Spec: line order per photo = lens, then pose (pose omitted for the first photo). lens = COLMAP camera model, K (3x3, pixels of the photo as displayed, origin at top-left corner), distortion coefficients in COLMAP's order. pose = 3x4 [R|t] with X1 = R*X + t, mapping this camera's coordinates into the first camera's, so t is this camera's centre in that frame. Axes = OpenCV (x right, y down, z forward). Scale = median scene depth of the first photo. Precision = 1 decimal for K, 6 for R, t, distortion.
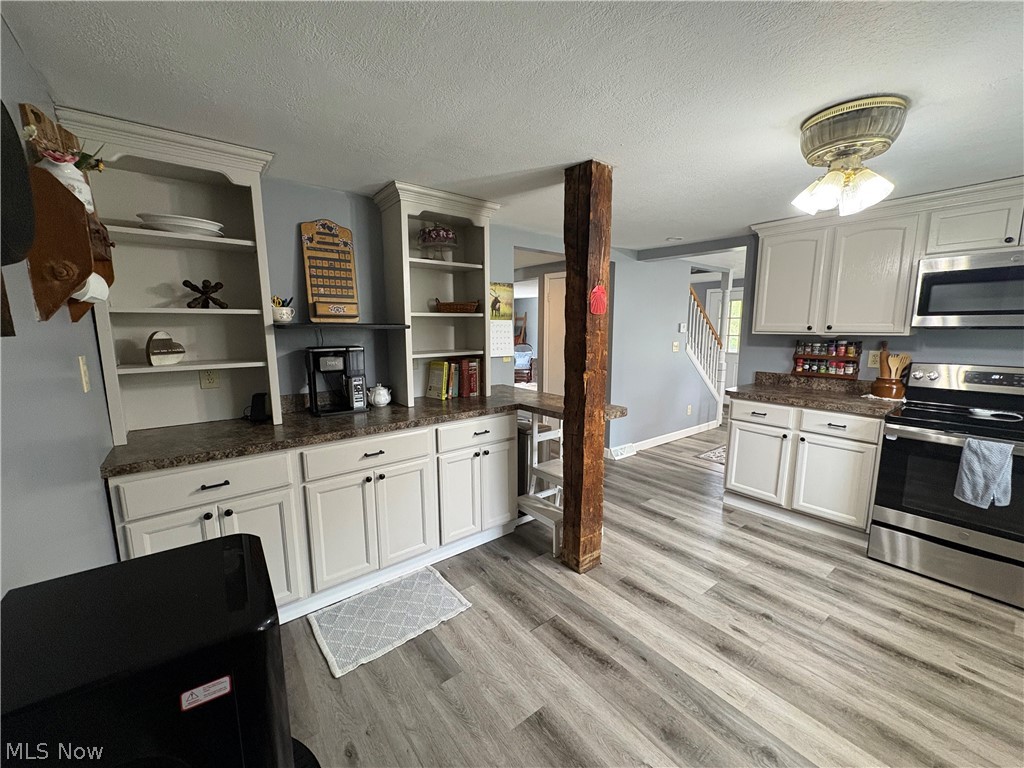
lens RADIAL K [[413.2, 0, 512.3], [0, 413.2, 386.3], [0, 0, 1]] dist [-0.003162, 0.001321]
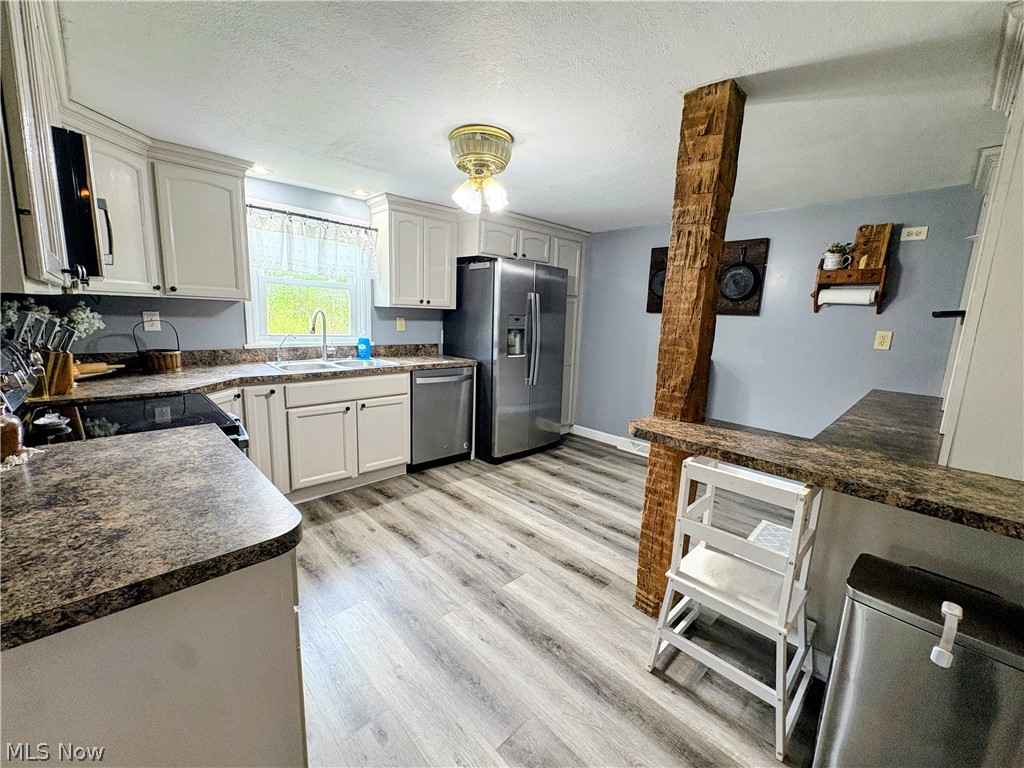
lens RADIAL K [[413.2, 0, 514.4], [0, 413.2, 375.5], [0, 0, 1]] dist [-0.003162, 0.001321]
pose [[-0.993726, -0.020551, -0.109936, 0.500513], [-0.053055, 0.951952, 0.301615, -0.204136], [0.098455, 0.305556, -0.947070, 1.477706]]
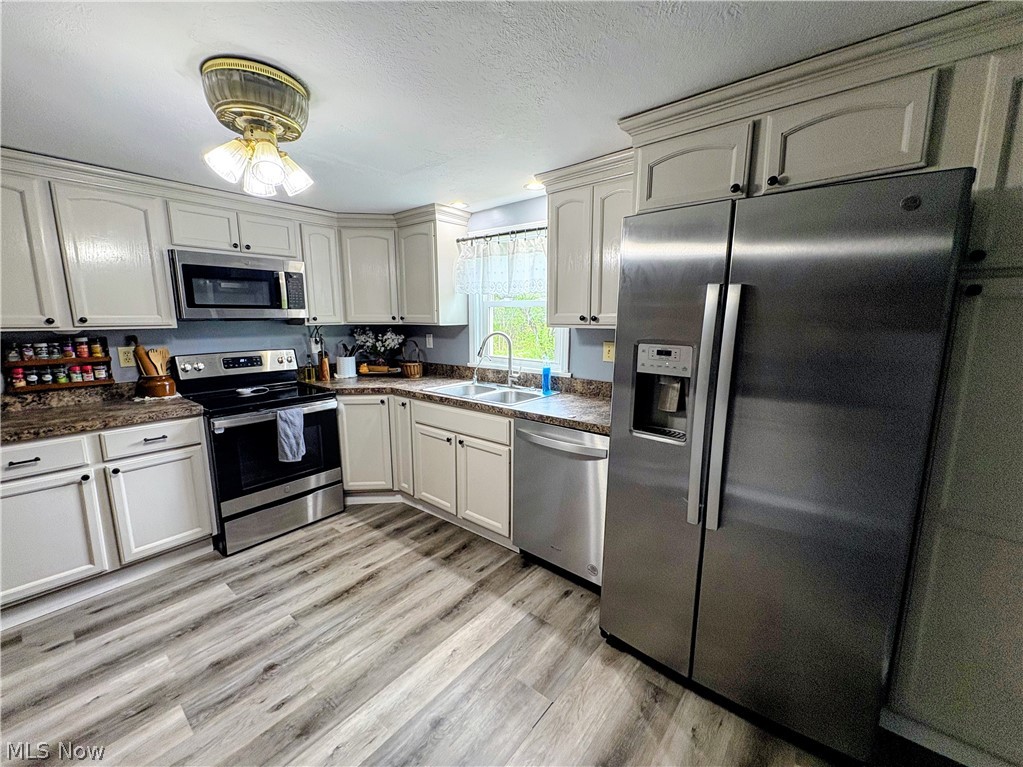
lens RADIAL K [[412.8, 0, 515.0], [0, 412.8, 383.2], [0, 0, 1]] dist [-0.003162, 0.001321]
pose [[-0.232834, -0.151809, 0.960595, -0.158629], [0.143773, 0.971515, 0.188383, -0.064170], [-0.961831, 0.181969, -0.204375, 0.449912]]
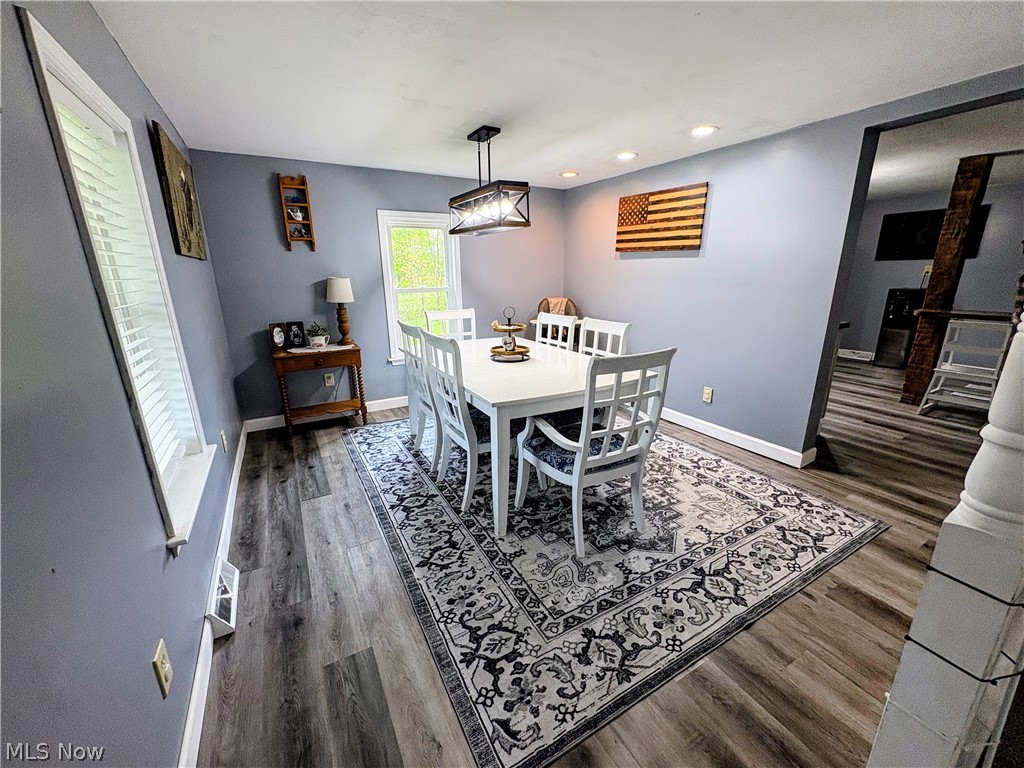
lens RADIAL K [[413.2, 0, 507.1], [0, 413.2, 382.9], [0, 0, 1]] dist [-0.003162, 0.001321]
pose [[-0.988233, -0.026312, 0.150676, 1.438296], [0.036569, 0.915880, 0.399783, -0.350694], [-0.148520, 0.400589, -0.904141, 2.536403]]
